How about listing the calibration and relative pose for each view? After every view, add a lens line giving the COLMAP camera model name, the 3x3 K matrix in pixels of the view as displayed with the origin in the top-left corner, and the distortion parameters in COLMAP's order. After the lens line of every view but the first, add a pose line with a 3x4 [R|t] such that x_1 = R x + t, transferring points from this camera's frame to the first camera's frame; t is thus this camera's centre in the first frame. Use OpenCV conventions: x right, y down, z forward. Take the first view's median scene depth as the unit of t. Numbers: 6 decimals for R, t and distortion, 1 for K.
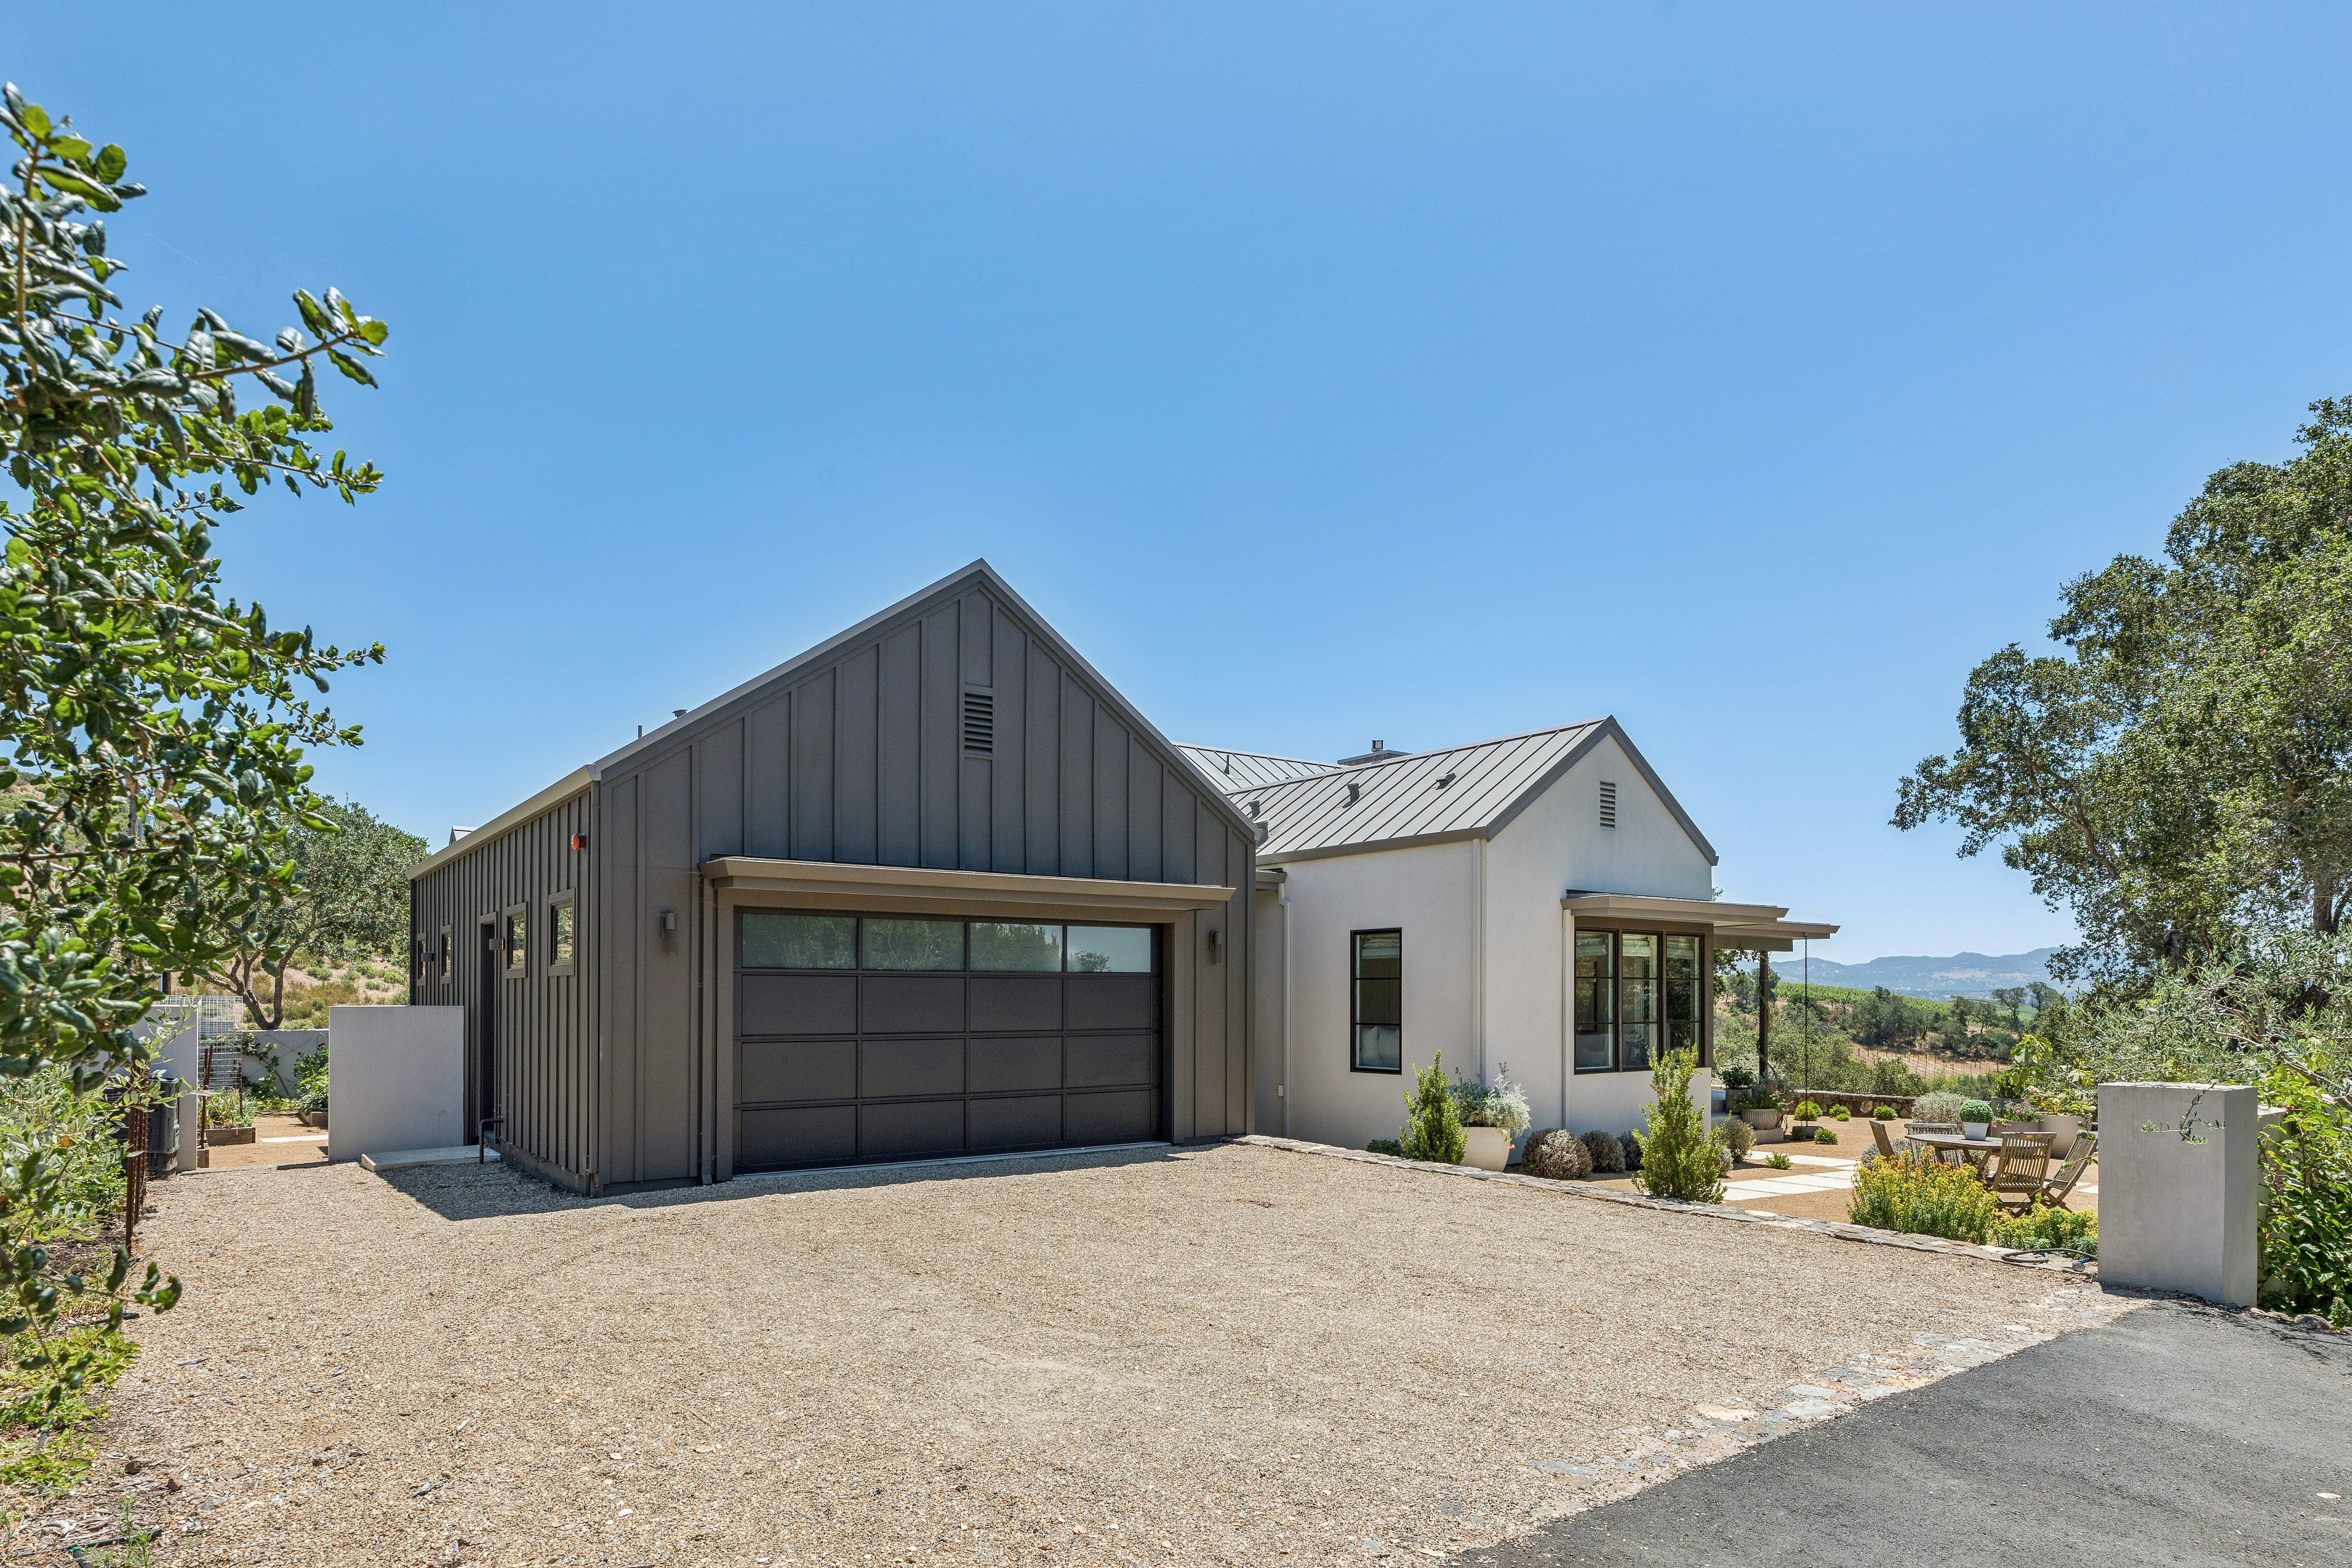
lens RADIAL K [[1353.3, 0, 1182.3], [0, 1353.3, 992.8], [0, 0, 1]] dist [0.004079, -0.000280]
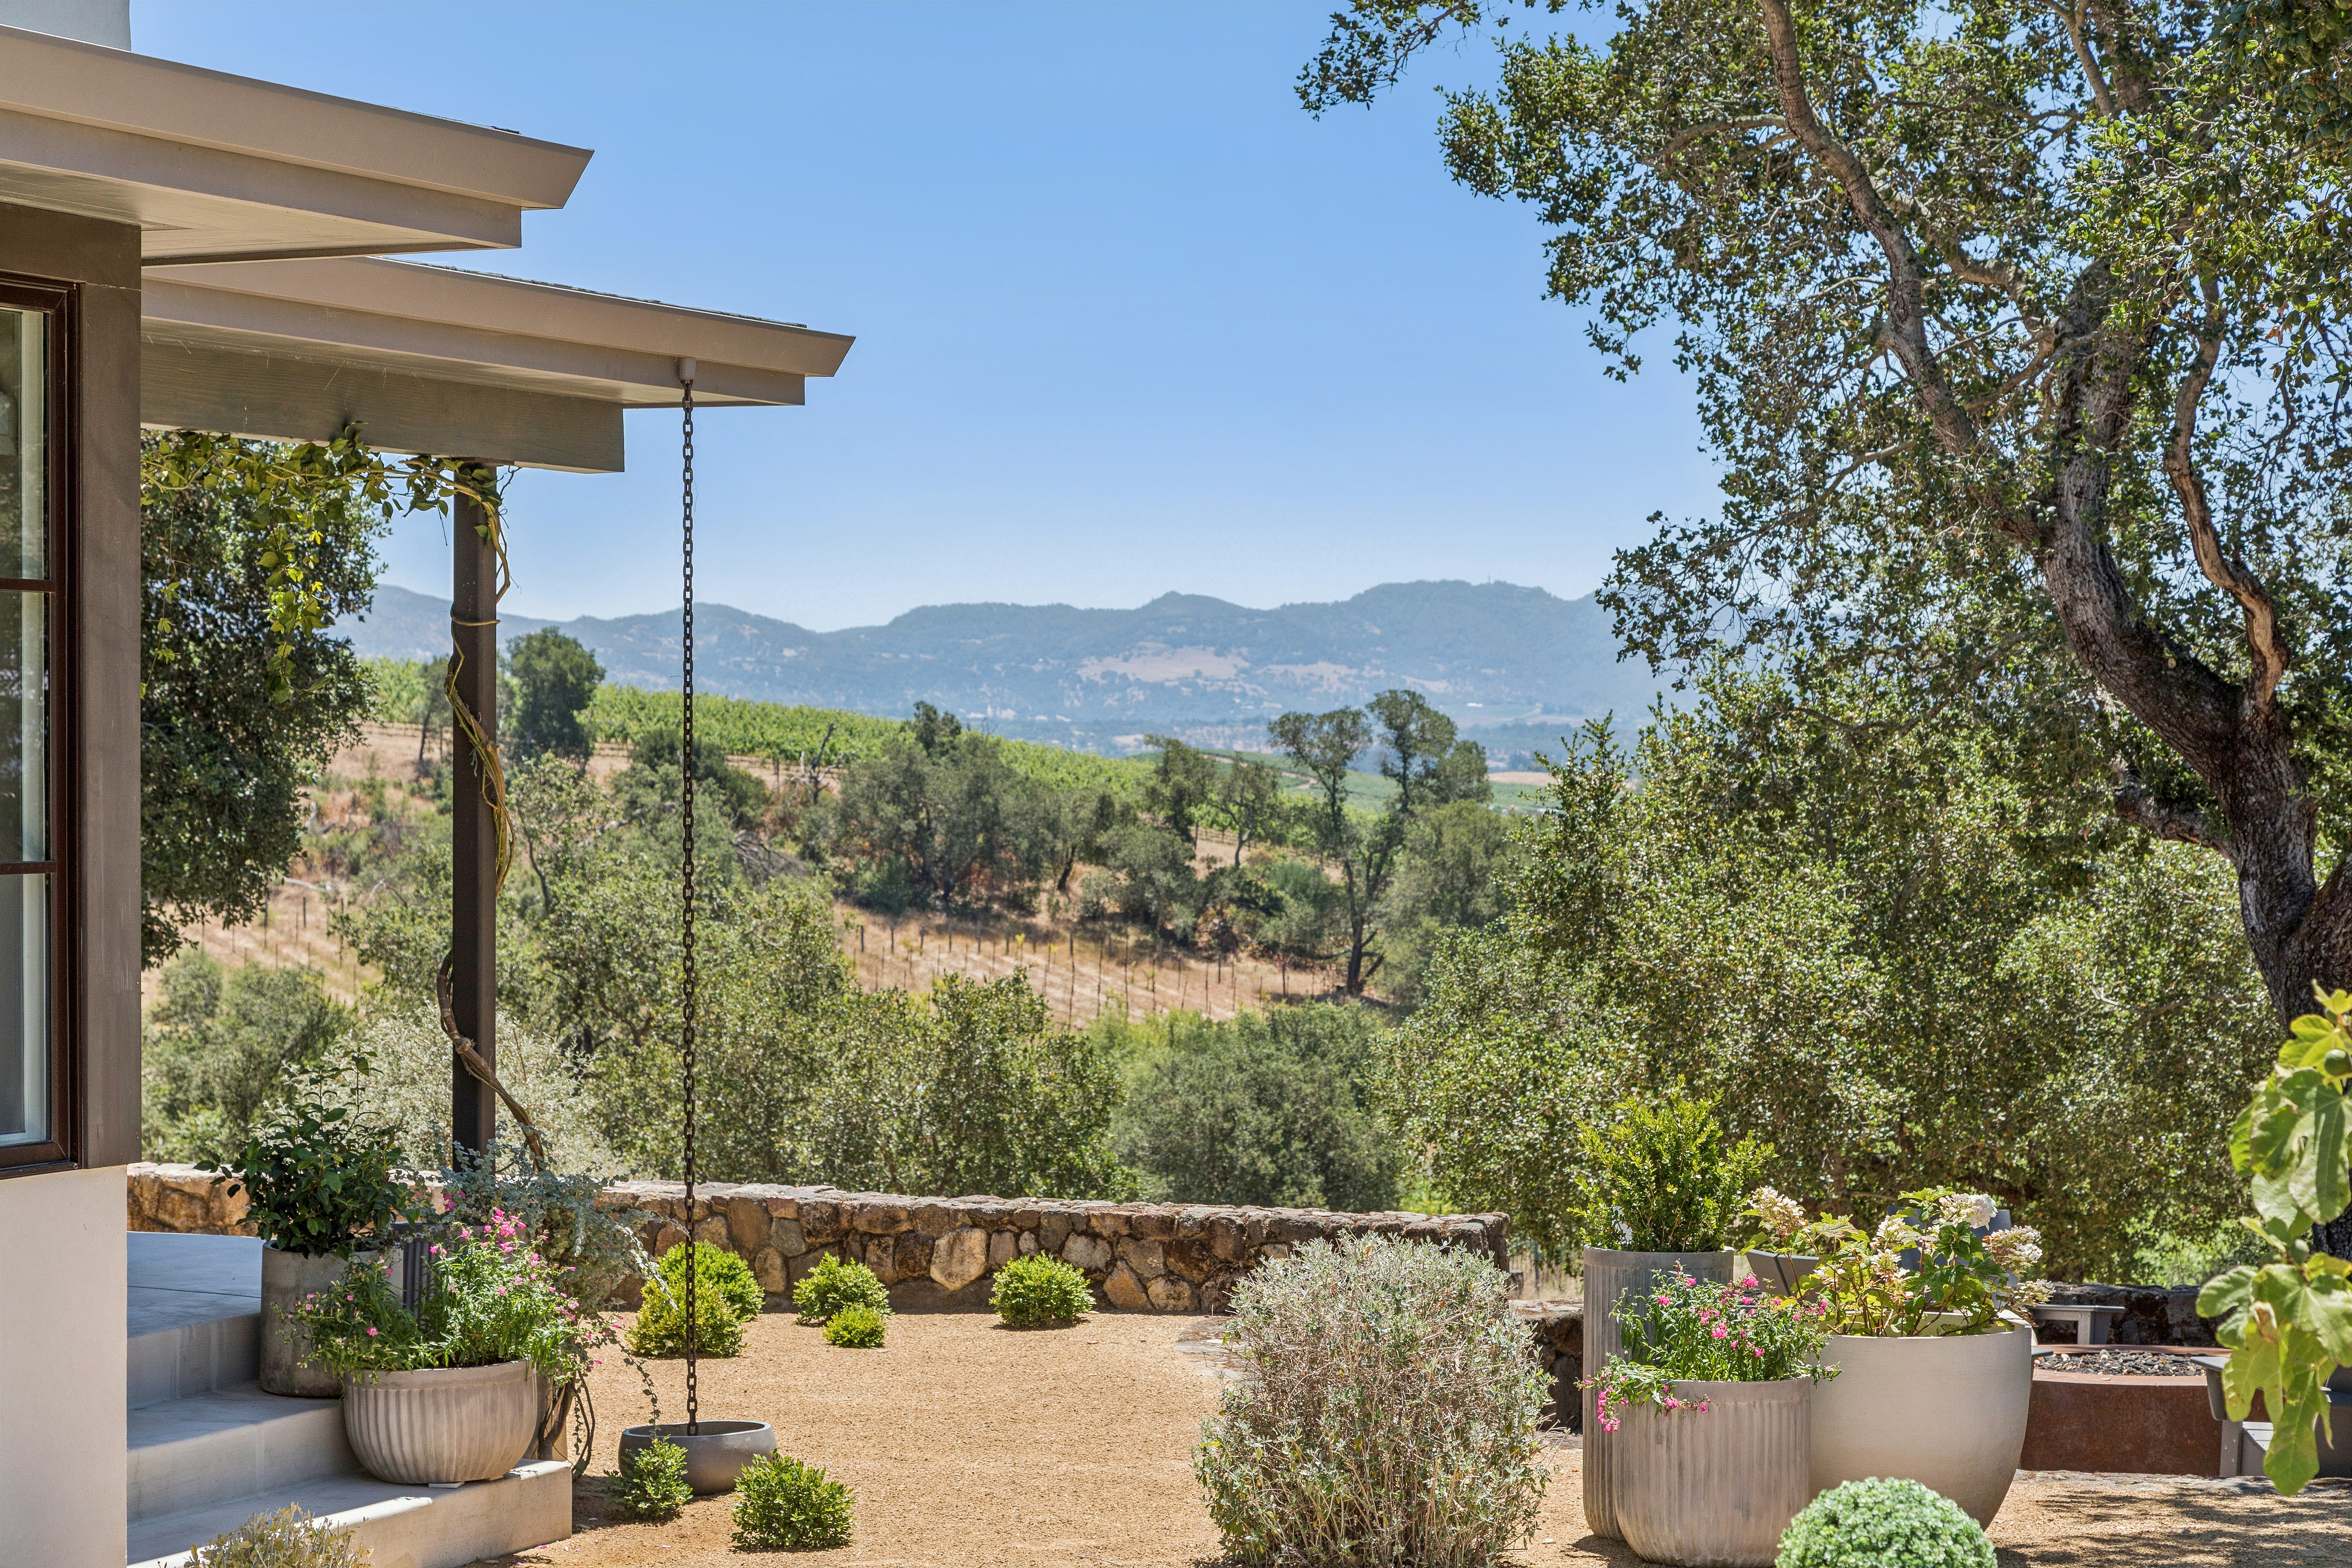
lens RADIAL K [[5248.6, 0, 1167.6], [0, 5248.6, 785.9], [0, 0, 1]] dist [-0.017682, 0.000000]
pose [[0.866632, -0.004440, 0.498928, 0.107948], [-0.001112, 0.999941, 0.010830, 0.003119], [-0.498946, -0.009941, 0.866576, 0.234394]]
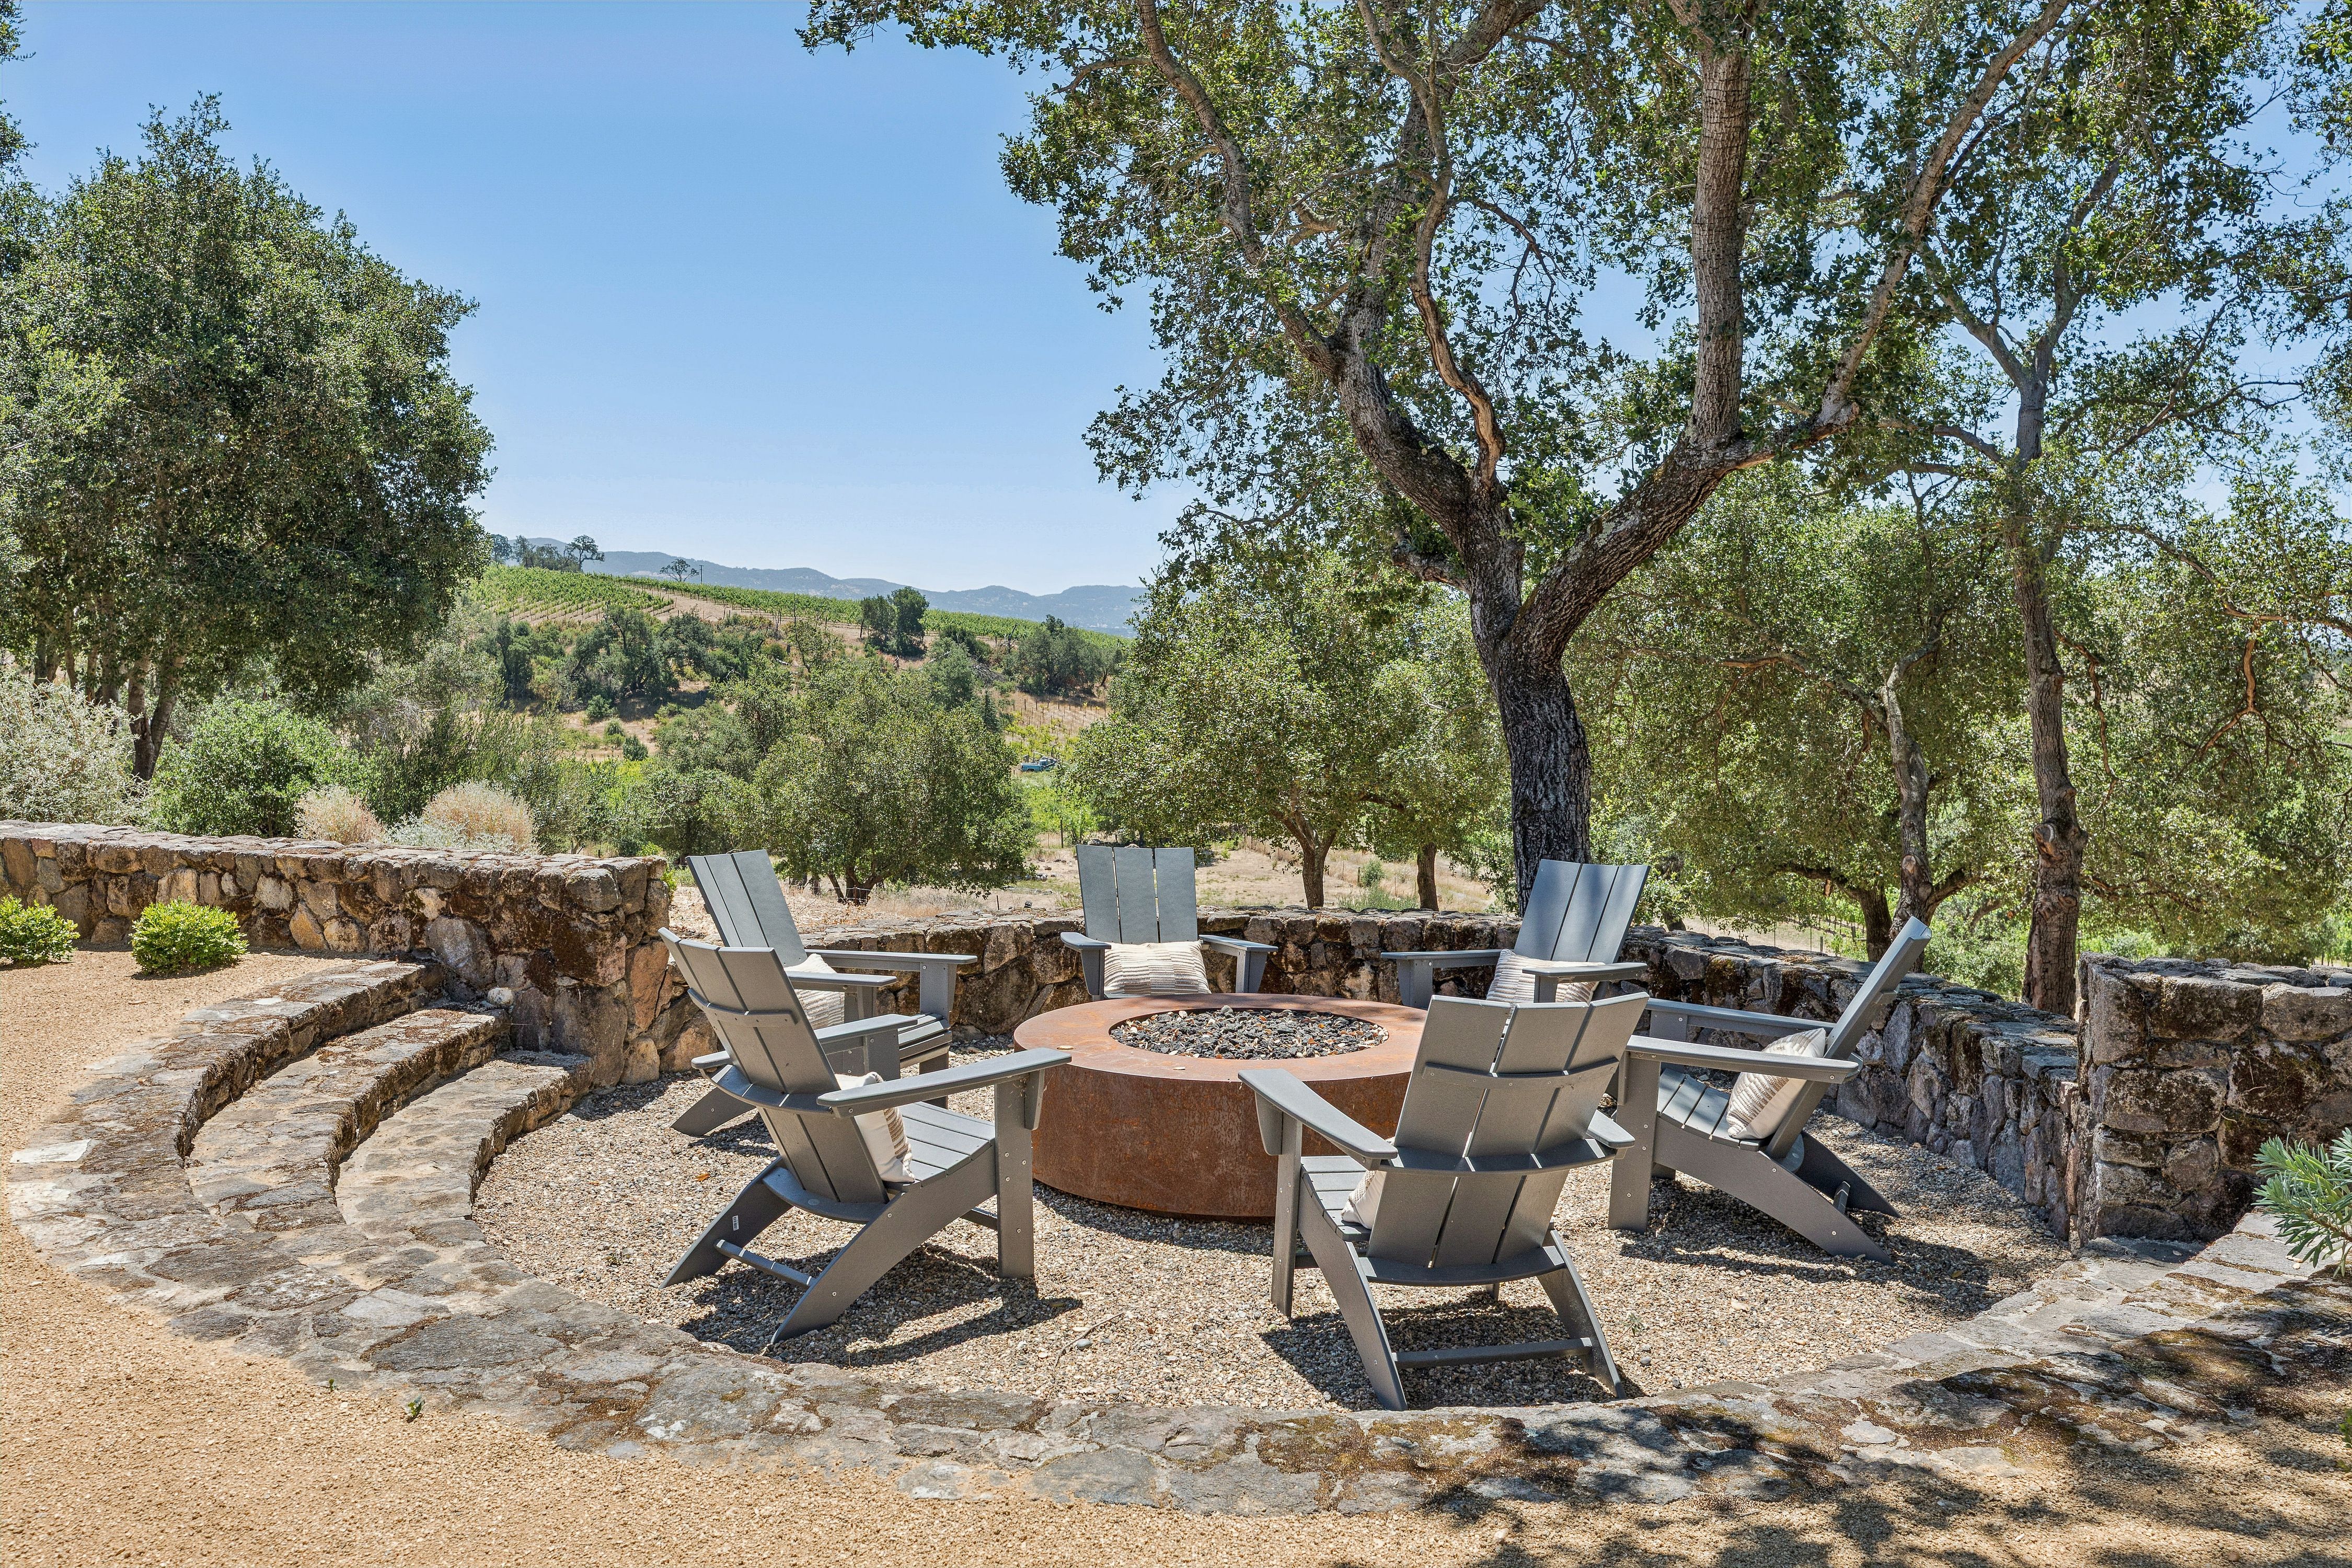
lens RADIAL K [[1904.9, 0, 1178.7], [0, 1904.9, 779.7], [0, 0, 1]] dist [0.007584, -0.002720]
pose [[0.862502, -0.039292, 0.504526, 0.387834], [-0.000042, 0.996976, 0.077715, 0.033243], [-0.506053, -0.067050, 0.859892, 0.522573]]
